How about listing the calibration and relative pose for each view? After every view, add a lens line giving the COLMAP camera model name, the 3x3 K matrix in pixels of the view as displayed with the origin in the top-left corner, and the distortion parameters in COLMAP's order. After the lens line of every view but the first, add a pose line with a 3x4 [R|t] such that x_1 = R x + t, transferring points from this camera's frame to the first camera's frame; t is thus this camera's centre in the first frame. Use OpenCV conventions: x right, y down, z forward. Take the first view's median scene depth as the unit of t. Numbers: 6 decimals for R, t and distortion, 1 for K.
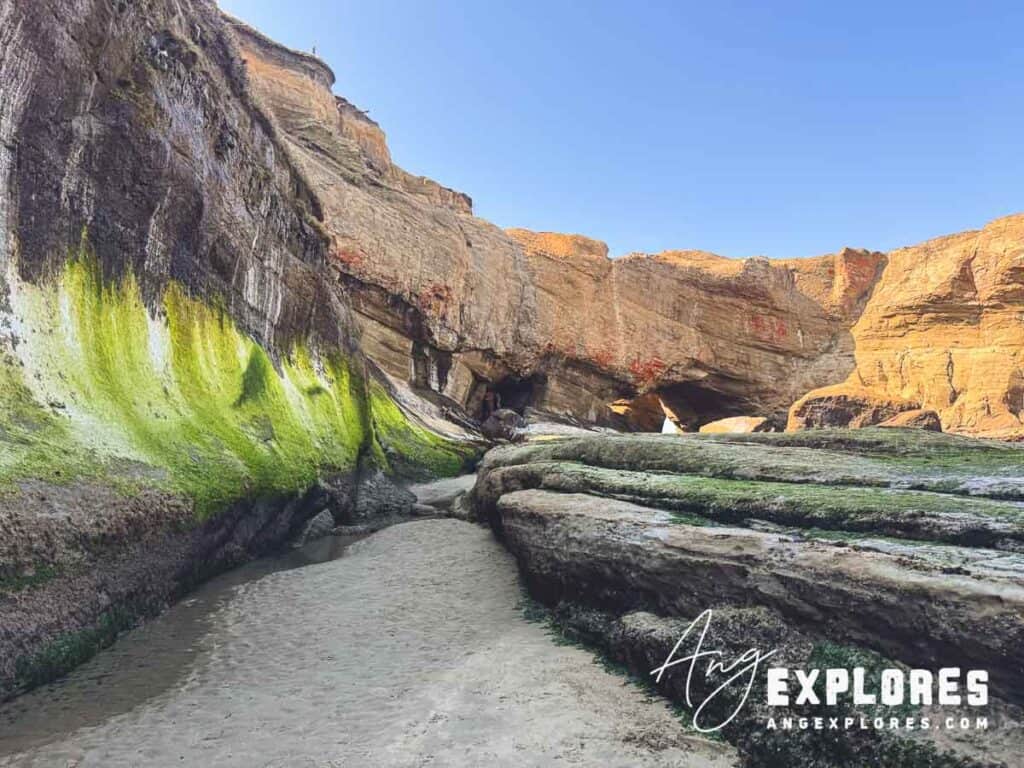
lens RADIAL K [[669.4, 0, 512.0], [0, 669.4, 384.0], [0, 0, 1]] dist [0.004791, 0.000700]
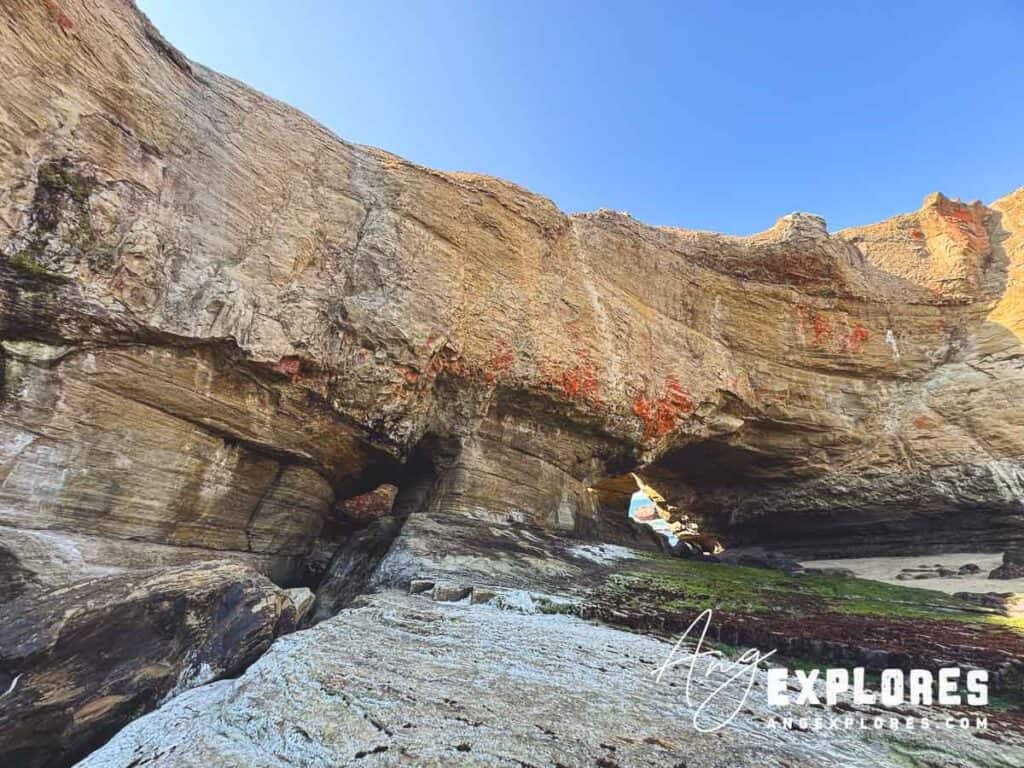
lens RADIAL K [[657.6, 0, 493.6], [0, 657.6, 316.4], [0, 0, 1]] dist [0.002148, 0.000854]
pose [[0.995187, -0.082020, 0.053633, 0.052154], [0.092327, 0.968192, -0.232549, 0.012564], [-0.032854, 0.236381, 0.971105, 0.492053]]
